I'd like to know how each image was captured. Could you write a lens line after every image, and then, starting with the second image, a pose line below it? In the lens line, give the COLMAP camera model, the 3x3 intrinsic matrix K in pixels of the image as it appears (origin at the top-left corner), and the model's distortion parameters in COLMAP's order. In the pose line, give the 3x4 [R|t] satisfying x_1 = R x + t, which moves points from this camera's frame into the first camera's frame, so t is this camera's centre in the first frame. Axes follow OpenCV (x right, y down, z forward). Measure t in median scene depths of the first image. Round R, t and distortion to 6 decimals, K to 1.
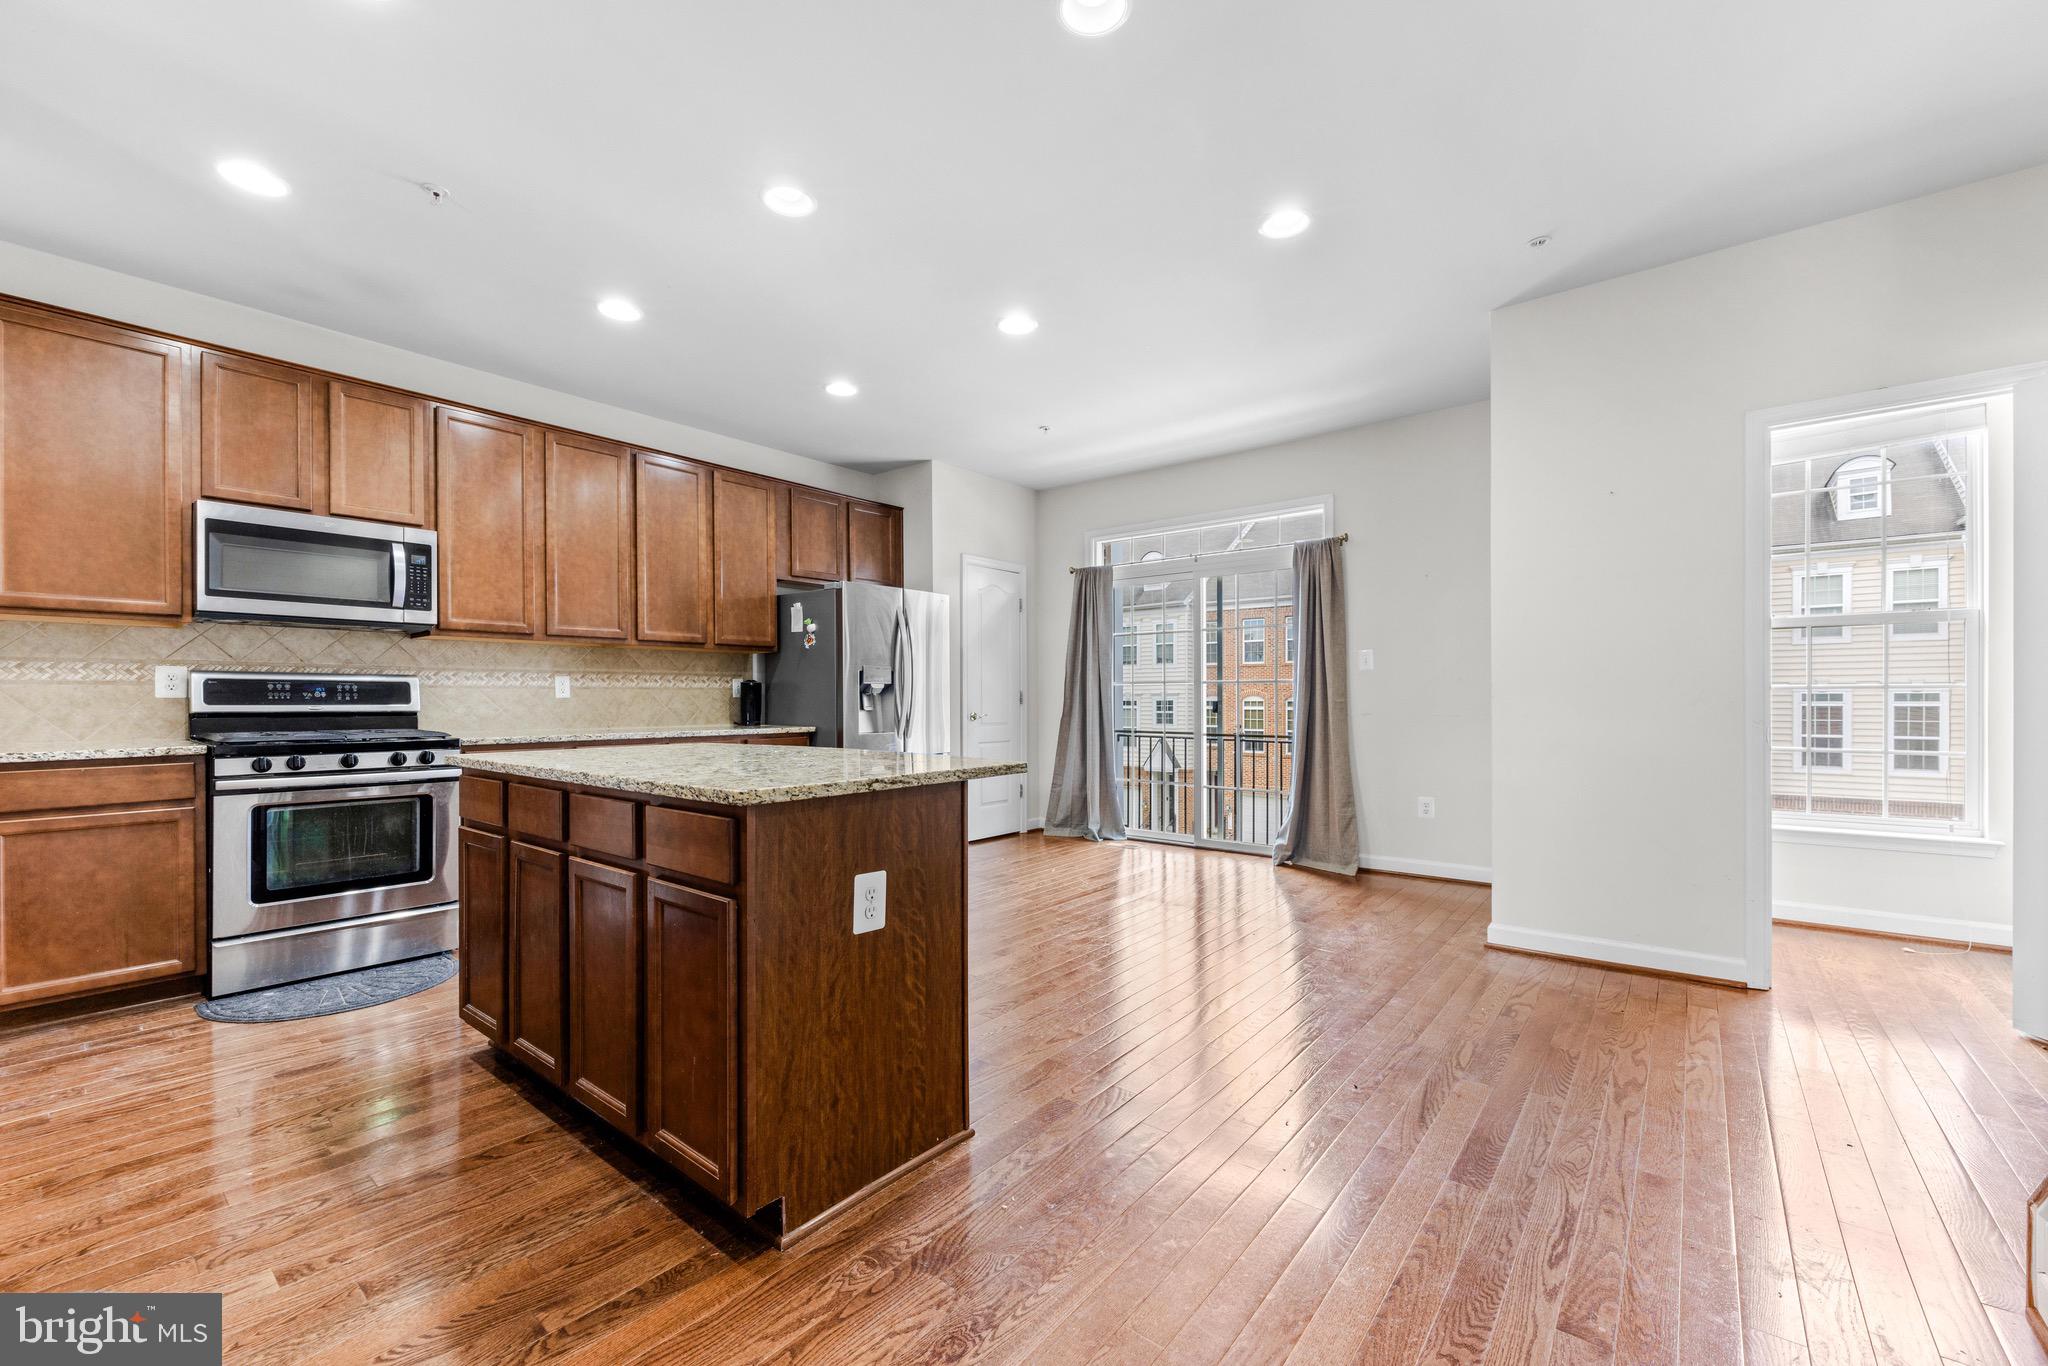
lens RADIAL K [[824.9, 0, 1025.0], [0, 824.9, 701.0], [0, 0, 1]] dist [0.000363, -0.001071]
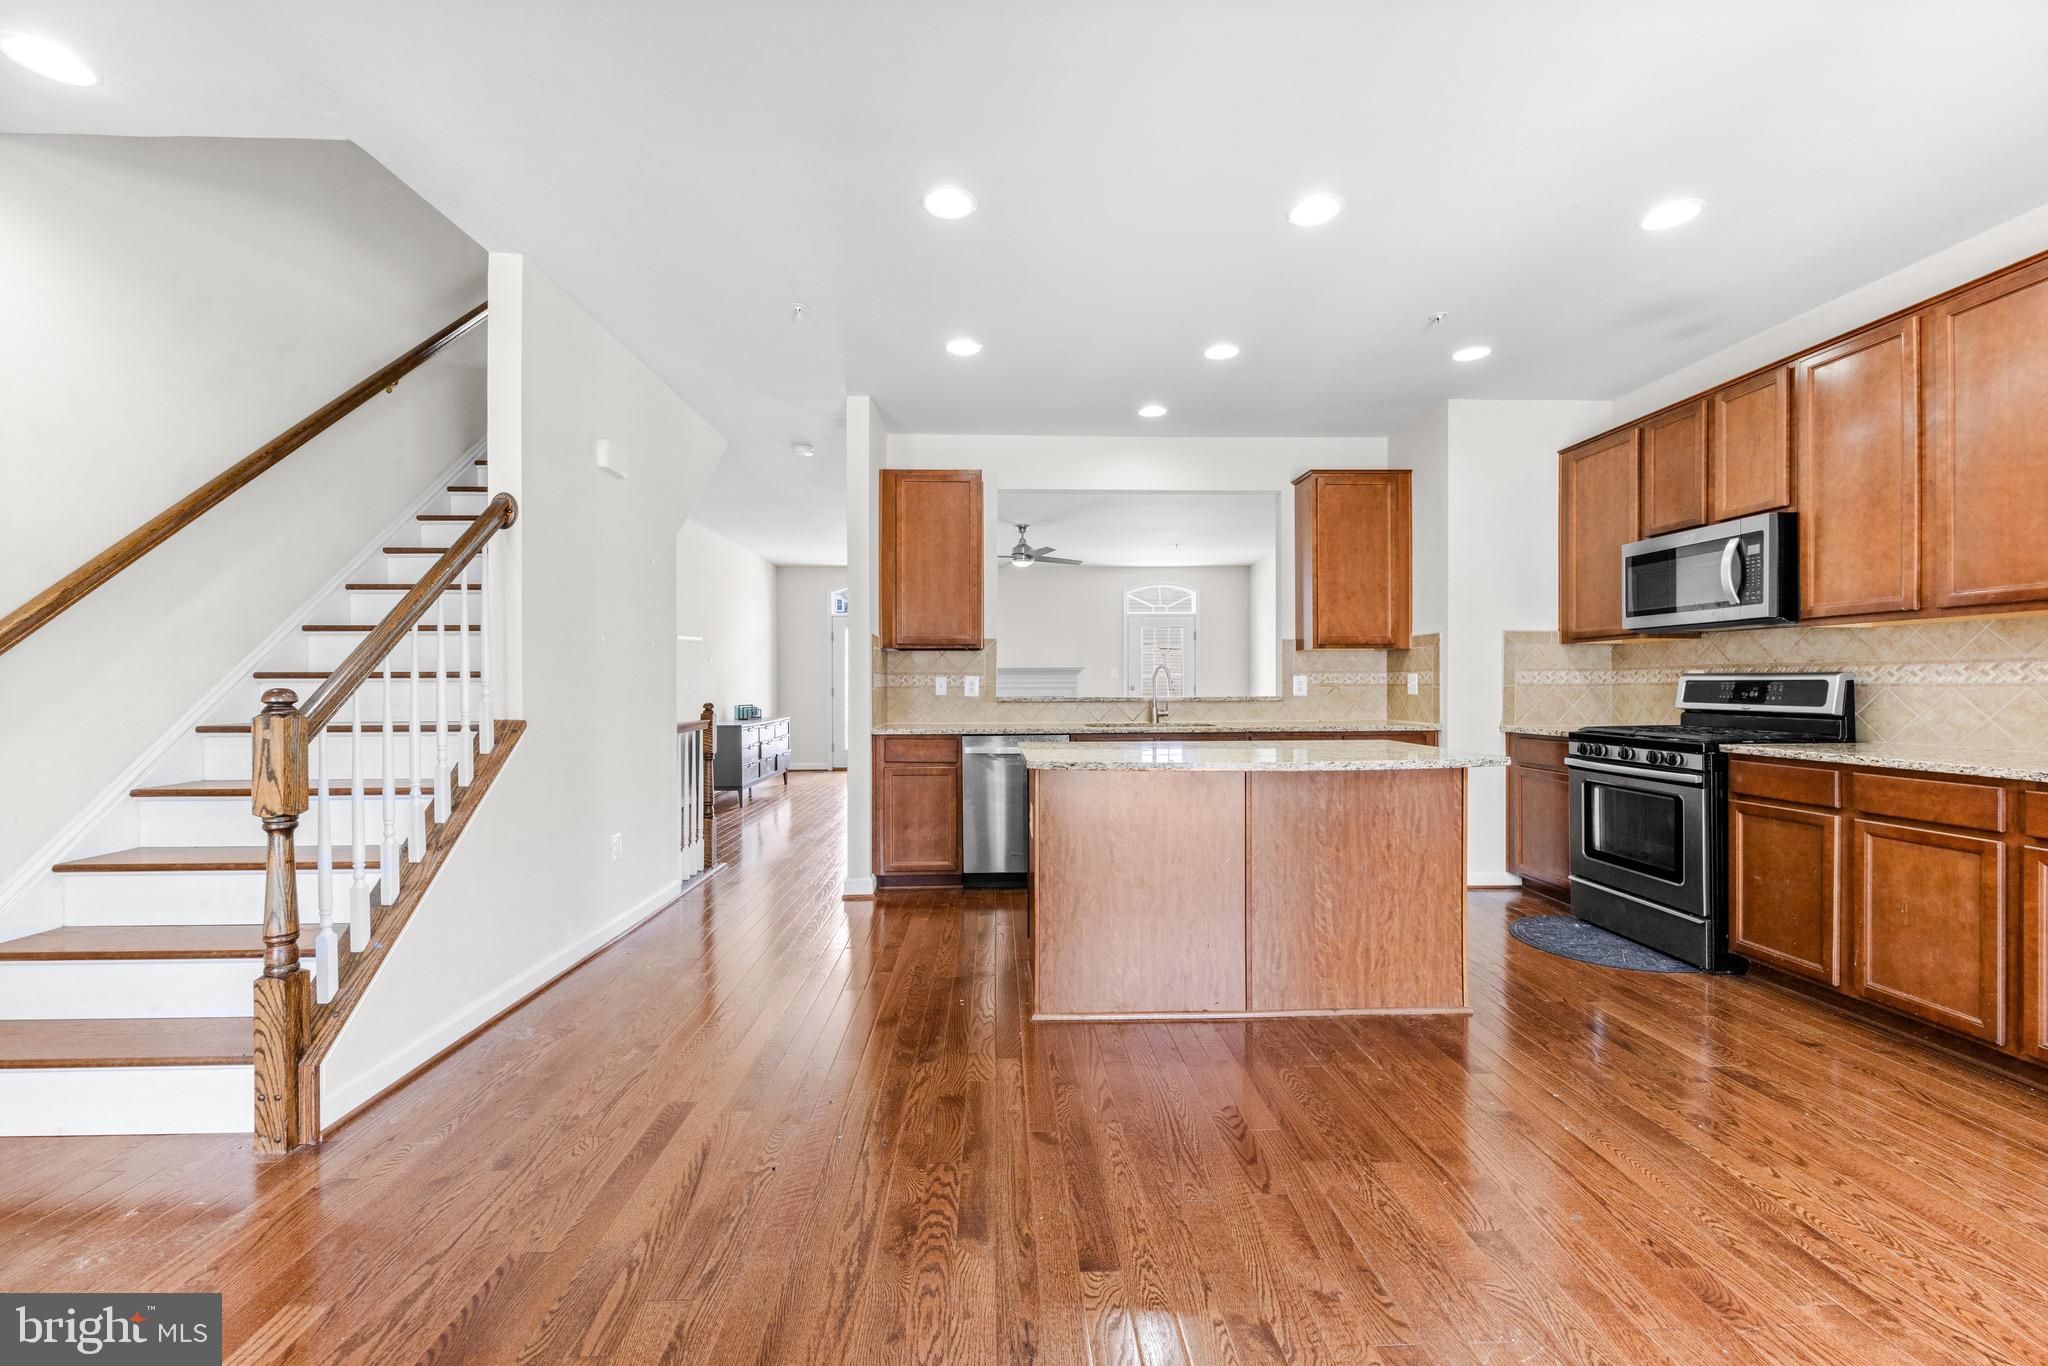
lens RADIAL K [[824.9, 0, 1017.1], [0, 824.9, 682.5], [0, 0, 1]] dist [0.000363, -0.001071]
pose [[-0.754155, 0.002051, -0.656693, 0.440109], [0.002306, 0.999997, 0.000475, -0.022063], [0.656692, -0.001156, -0.754158, 1.034108]]
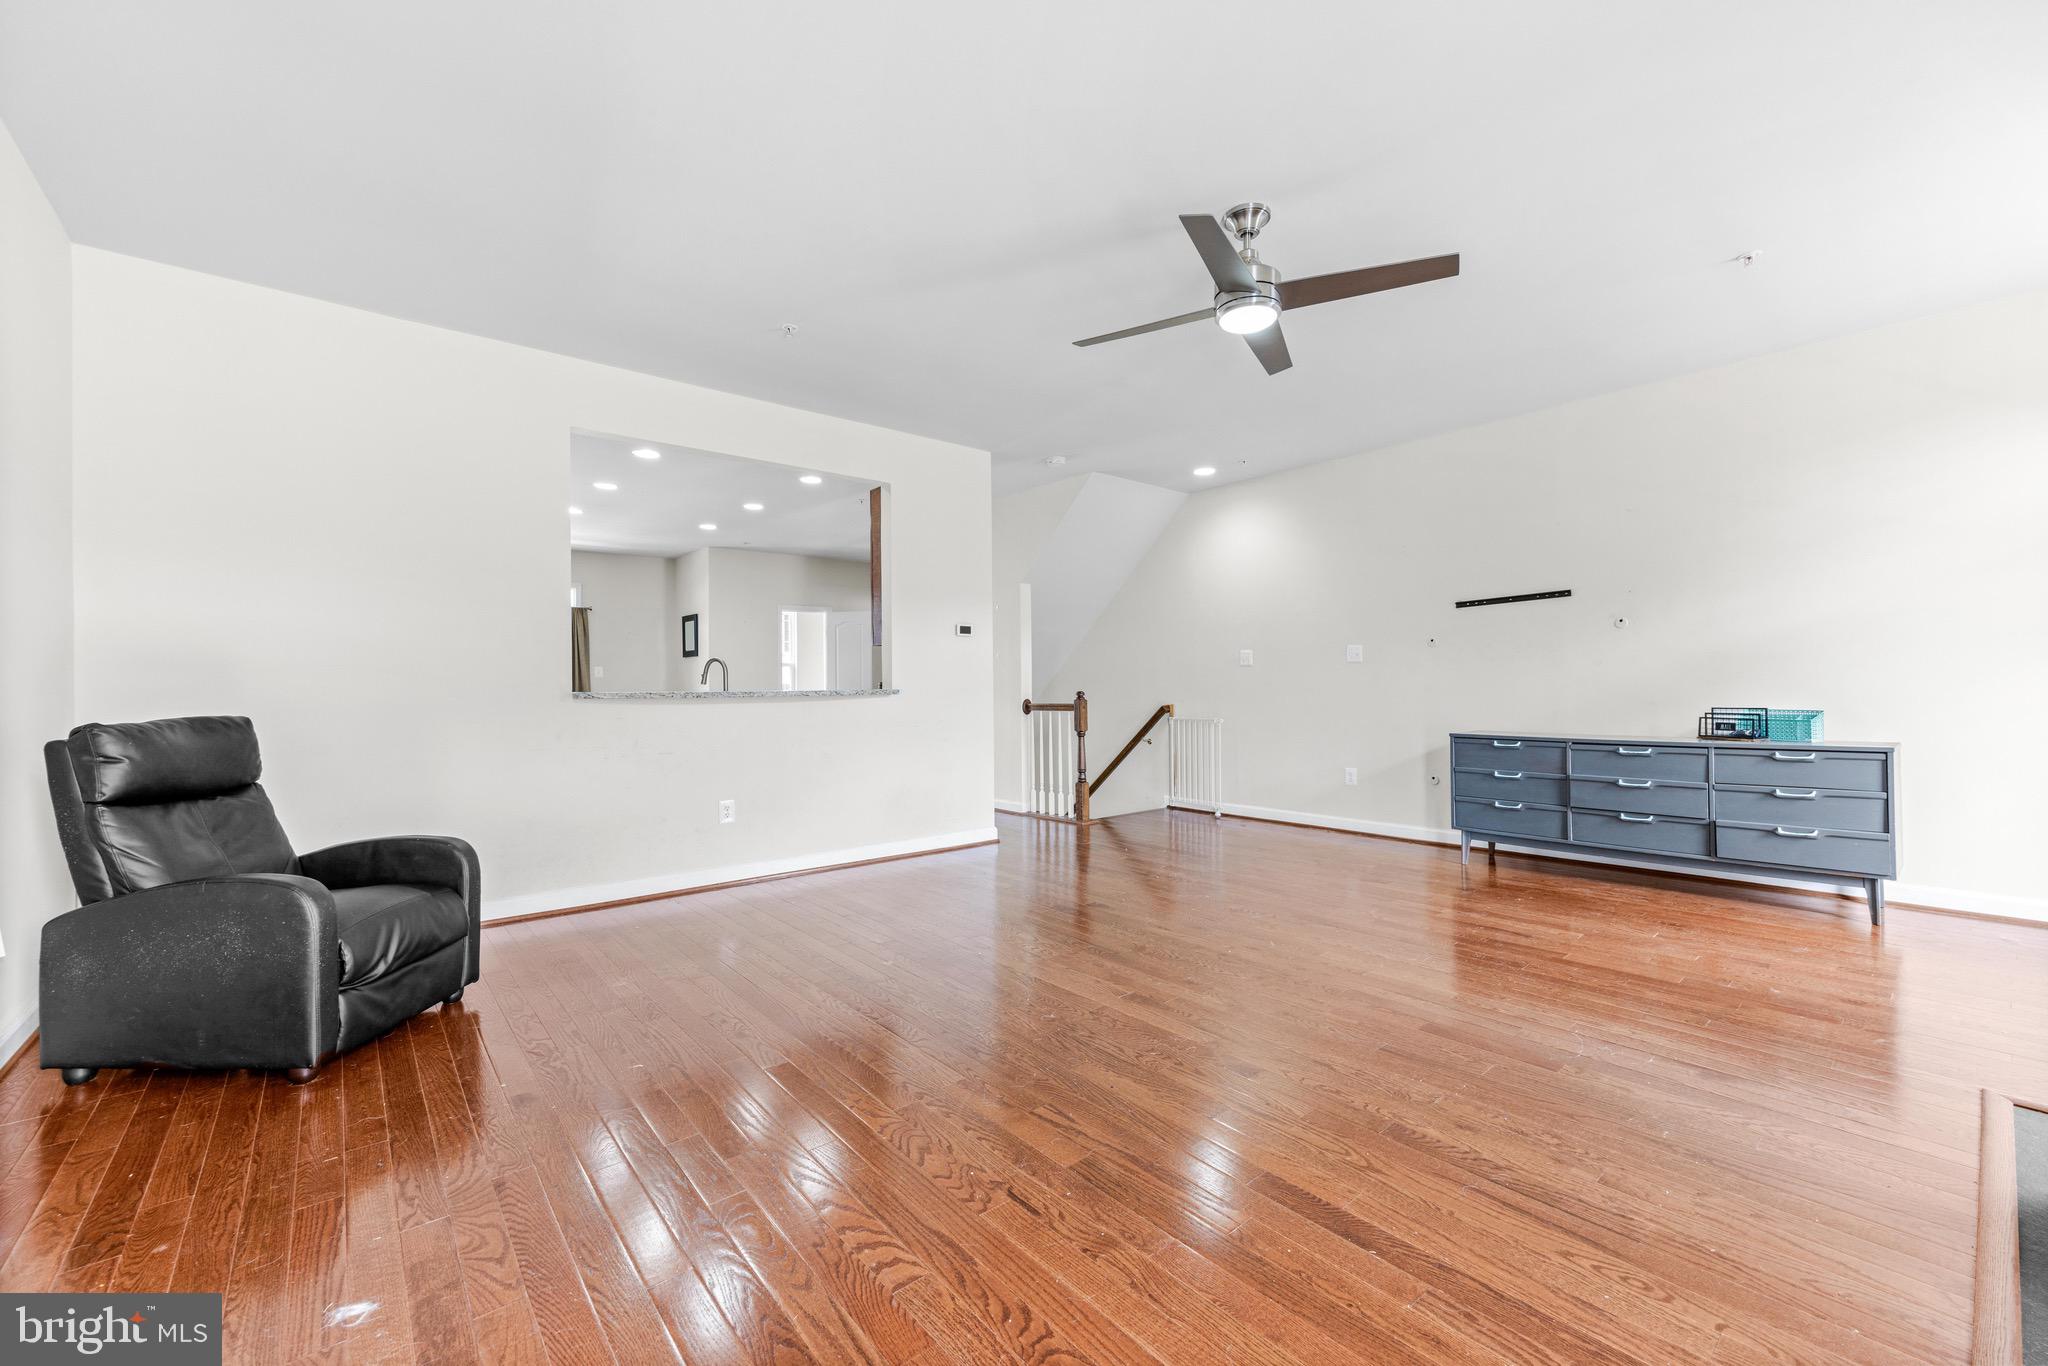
lens RADIAL K [[824.9, 0, 1028.2], [0, 824.9, 687.0], [0, 0, 1]] dist [0.000363, -0.001071]
pose [[0.170520, 0.003308, 0.985349, -1.699433], [0.009832, 0.999939, -0.005059, 0.005712], [-0.985305, 0.010551, 0.170477, -0.438989]]
